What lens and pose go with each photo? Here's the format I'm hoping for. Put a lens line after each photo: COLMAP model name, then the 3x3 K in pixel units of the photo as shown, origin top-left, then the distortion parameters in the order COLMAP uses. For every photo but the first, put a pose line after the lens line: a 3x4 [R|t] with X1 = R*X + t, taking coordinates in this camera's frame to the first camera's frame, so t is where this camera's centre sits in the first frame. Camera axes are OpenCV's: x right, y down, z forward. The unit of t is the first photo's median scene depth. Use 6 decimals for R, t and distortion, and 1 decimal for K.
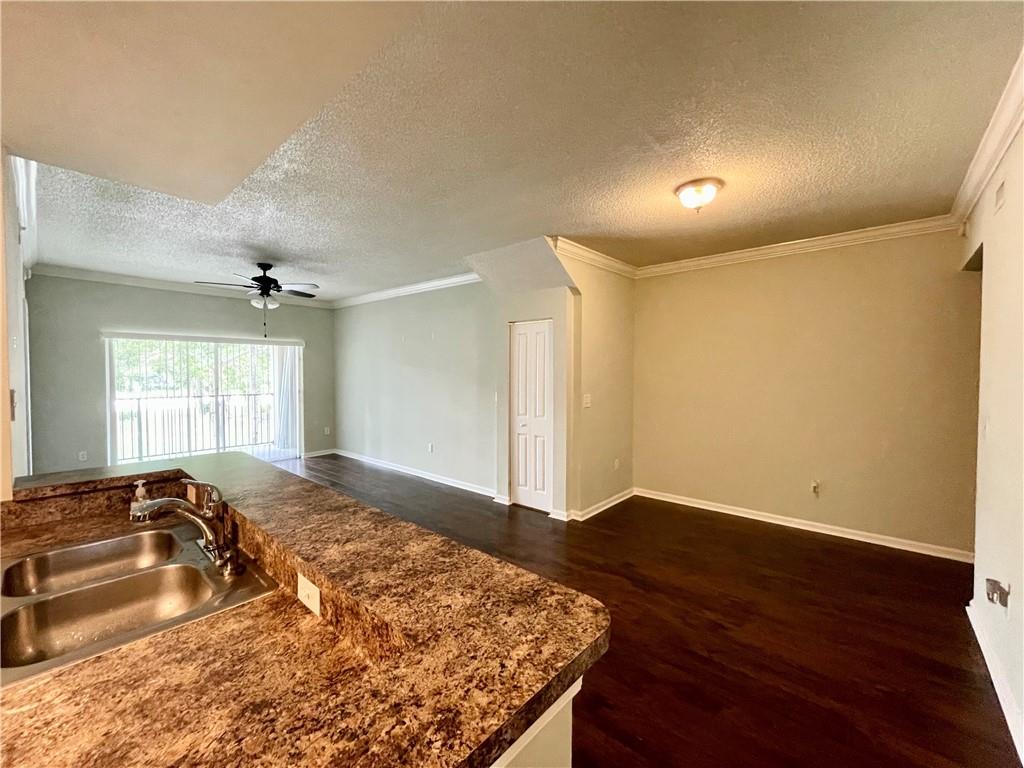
lens RADIAL K [[418.4, 0, 512.0], [0, 418.4, 384.0], [0, 0, 1]] dist [0.000596, 0.000161]
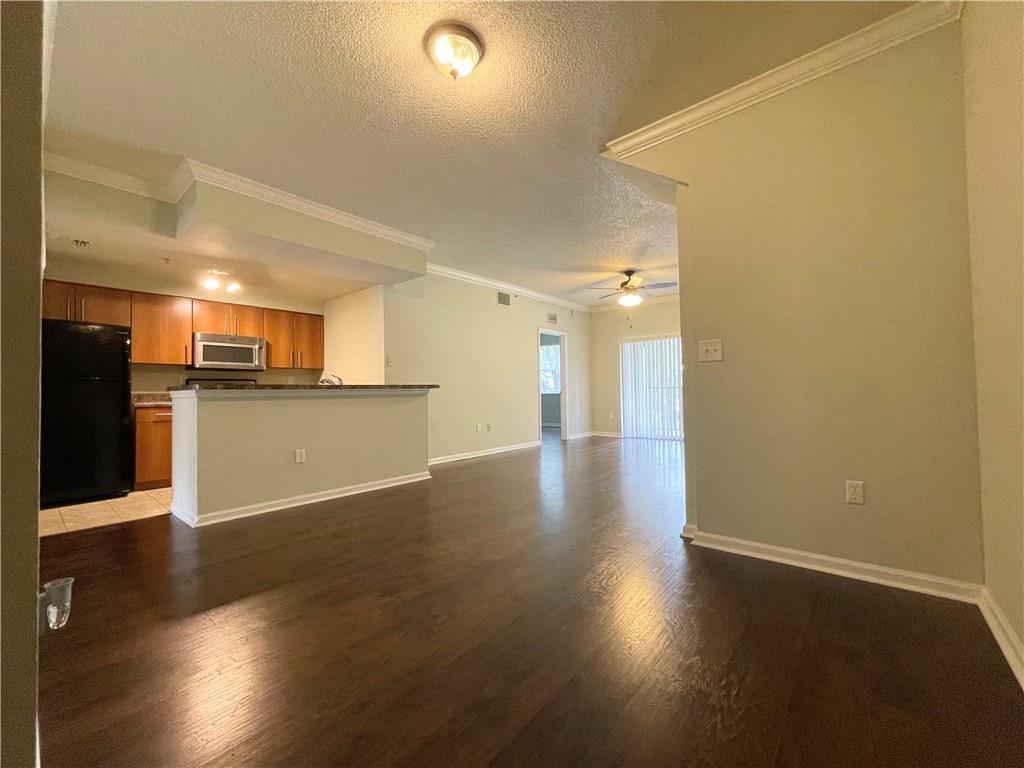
lens RADIAL K [[408.7, 0, 512.0], [0, 408.7, 384.0], [0, 0, 1]] dist [-0.009580, -0.000023]
pose [[0.018408, -0.020154, -0.999627, 3.733640], [-0.012761, 0.999711, -0.020391, 0.520317], [0.999749, 0.013131, 0.018146, 3.499116]]
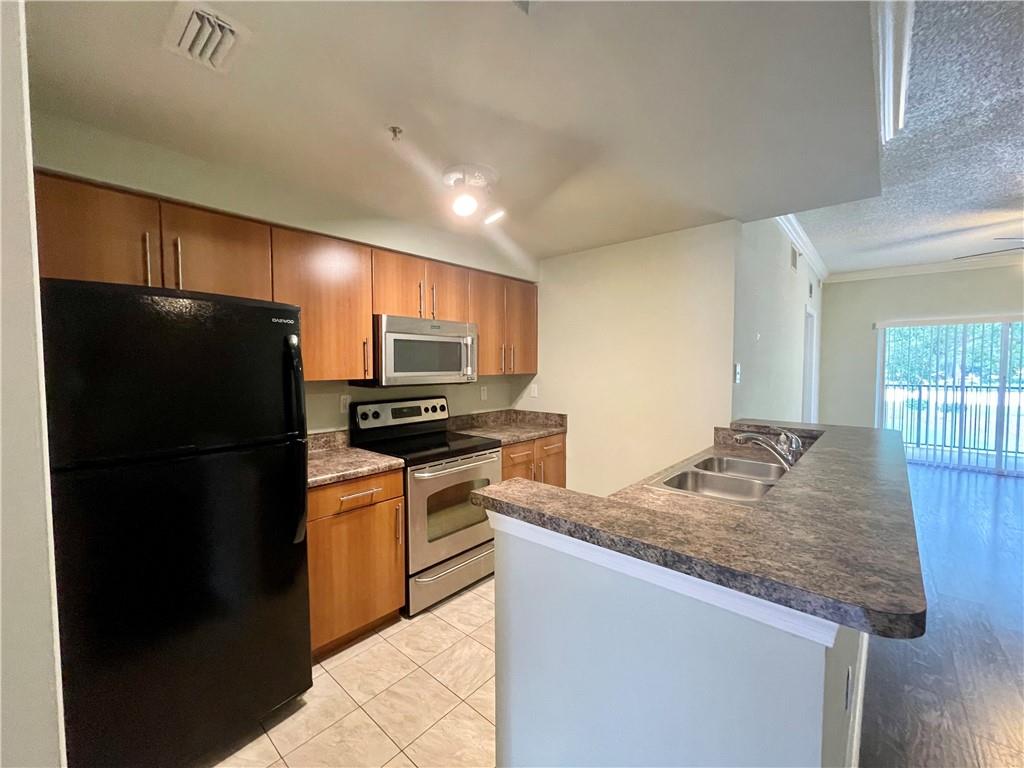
lens RADIAL K [[418.4, 0, 512.0], [0, 418.4, 384.0], [0, 0, 1]] dist [0.000596, 0.000161]
pose [[-0.005459, 0.046918, -0.998884, 0.994711], [-0.026674, 0.998536, 0.047048, 0.075344], [0.999629, 0.026901, -0.004200, 0.208623]]
